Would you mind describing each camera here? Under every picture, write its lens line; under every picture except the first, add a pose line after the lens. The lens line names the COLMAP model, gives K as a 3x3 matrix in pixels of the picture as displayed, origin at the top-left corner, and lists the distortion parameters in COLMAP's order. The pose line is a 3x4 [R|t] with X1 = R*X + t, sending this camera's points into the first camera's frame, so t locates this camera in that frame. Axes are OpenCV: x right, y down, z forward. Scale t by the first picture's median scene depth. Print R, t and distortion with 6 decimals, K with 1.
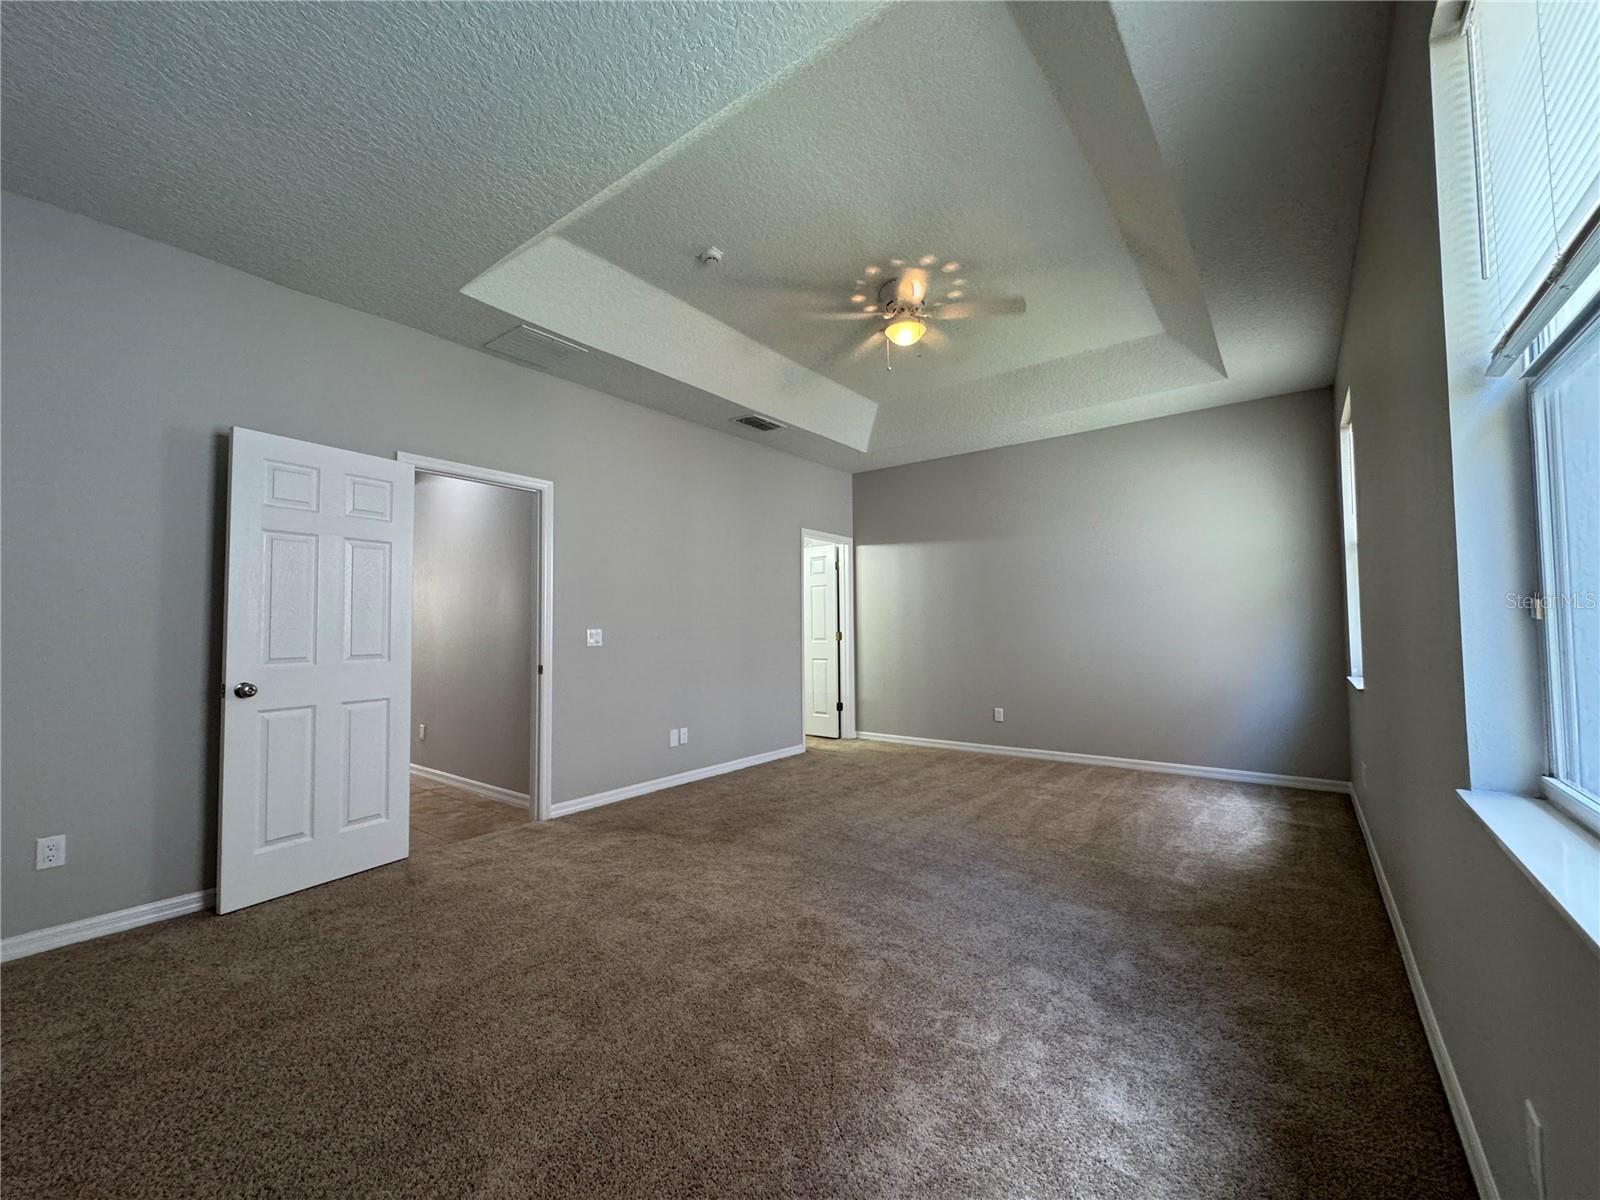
lens RADIAL K [[642.9, 0, 816.9], [0, 642.9, 607.3], [0, 0, 1]] dist [-0.000098, 0.000090]
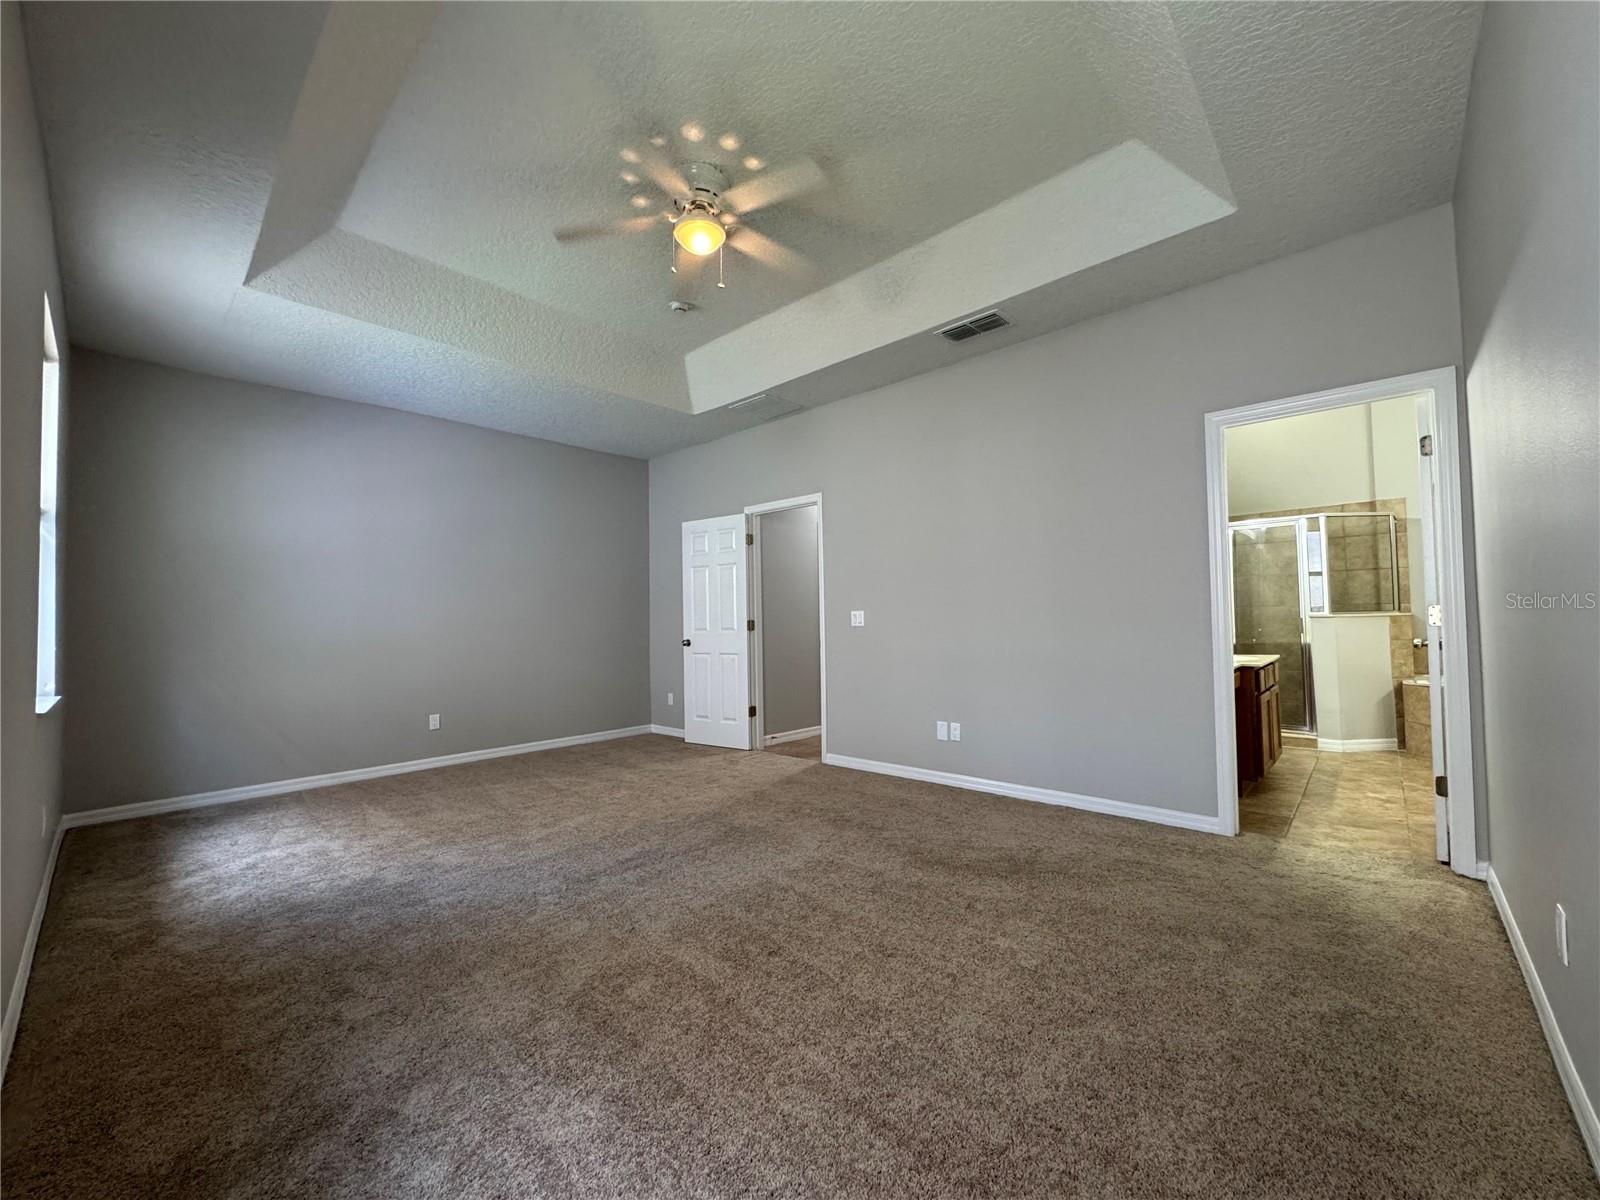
lens RADIAL K [[640.7, 0, 799.0], [0, 640.7, 597.9], [0, 0, 1]] dist [-0.004089, 0.000268]
pose [[-0.100133, -0.011332, -0.994910, 0.712571], [0.061179, 0.997973, -0.017524, 0.022688], [0.993091, -0.062622, -0.099237, 0.933376]]
